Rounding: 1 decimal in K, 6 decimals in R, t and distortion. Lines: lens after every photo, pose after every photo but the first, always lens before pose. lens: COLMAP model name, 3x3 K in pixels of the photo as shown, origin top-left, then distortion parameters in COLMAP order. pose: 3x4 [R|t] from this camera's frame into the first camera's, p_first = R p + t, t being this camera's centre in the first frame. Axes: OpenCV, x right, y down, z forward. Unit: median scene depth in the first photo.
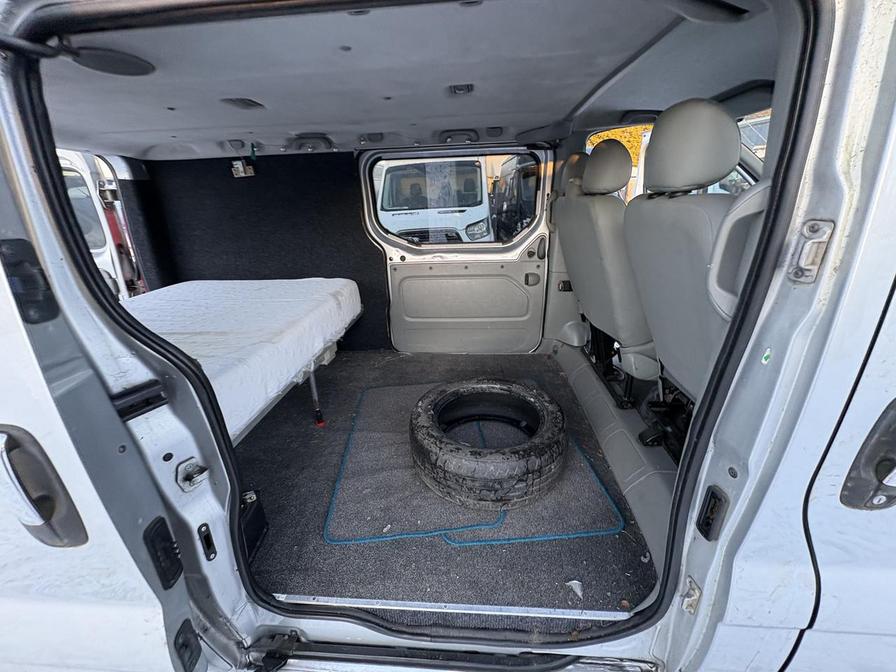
lens RADIAL K [[356.7, 0, 448.4], [0, 356.7, 333.3], [0, 0, 1]] dist [0.001094, -0.000183]
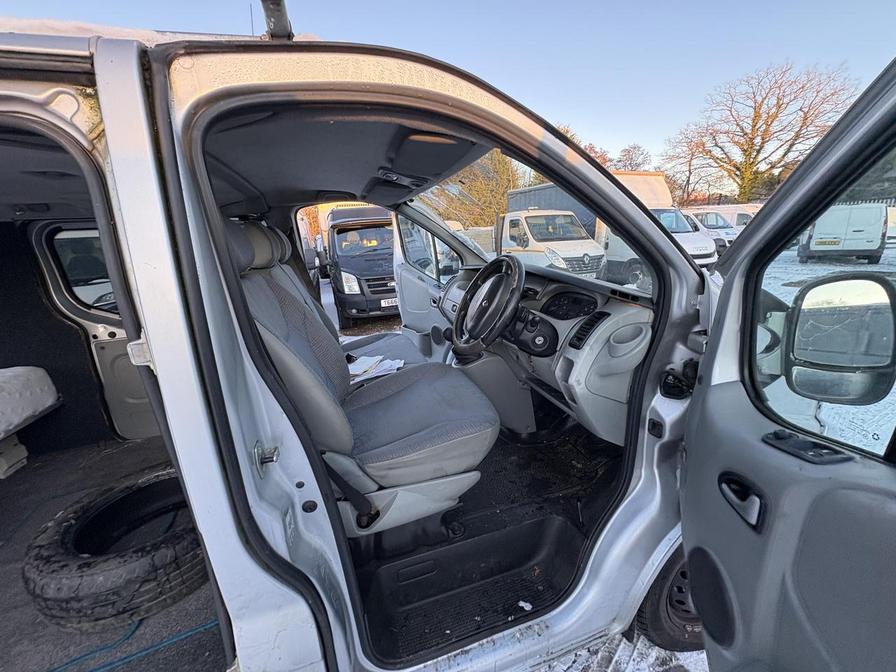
lens RADIAL K [[356.7, 0, 446.0], [0, 356.7, 331.9], [0, 0, 1]] dist [0.001094, -0.000183]
pose [[0.931872, -0.105385, 0.347144, 0.415746], [0.148727, 0.983748, -0.100600, -0.005566], [-0.330901, 0.145376, 0.932400, -0.123490]]
